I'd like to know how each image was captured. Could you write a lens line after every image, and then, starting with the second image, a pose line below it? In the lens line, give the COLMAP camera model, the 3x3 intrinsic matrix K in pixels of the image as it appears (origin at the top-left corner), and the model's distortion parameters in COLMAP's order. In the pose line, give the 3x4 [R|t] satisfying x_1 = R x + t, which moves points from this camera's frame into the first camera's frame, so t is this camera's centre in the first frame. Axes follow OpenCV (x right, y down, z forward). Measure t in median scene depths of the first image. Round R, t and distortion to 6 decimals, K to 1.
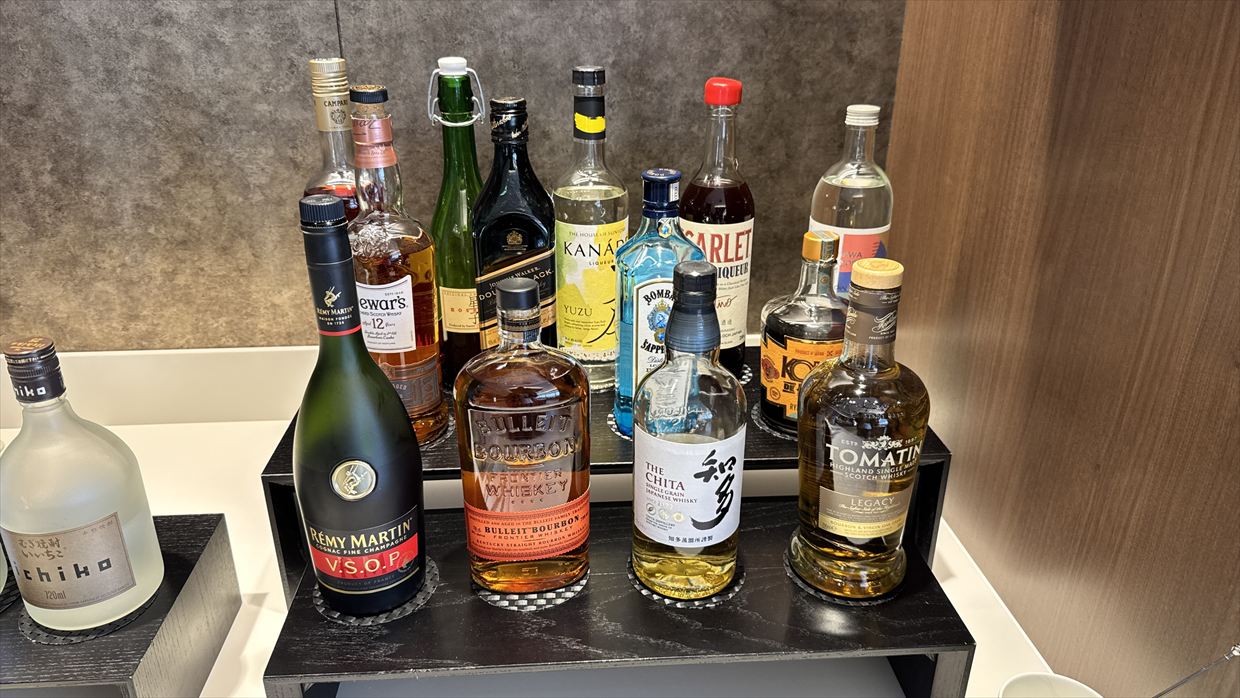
lens RADIAL K [[882.1, 0, 620.0], [0, 882.1, 349.0], [0, 0, 1]] dist [0.008348, -0.077575]
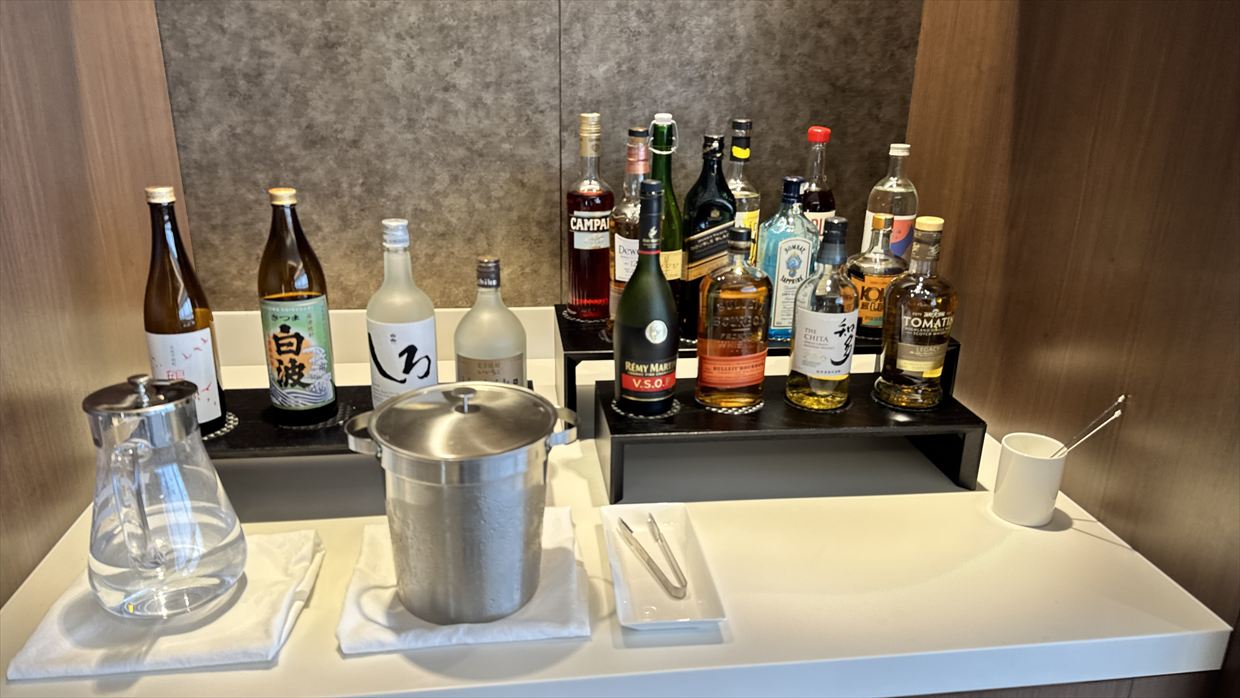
lens RADIAL K [[820.0, 0, 620.0], [0, 820.0, 349.0], [0, 0, 1]] dist [0.070120, -0.232616]
pose [[0.999005, -0.002132, 0.044545, -0.280064], [0.005003, 0.997909, -0.064439, 0.181854], [-0.044315, 0.064598, 0.996927, -0.443947]]
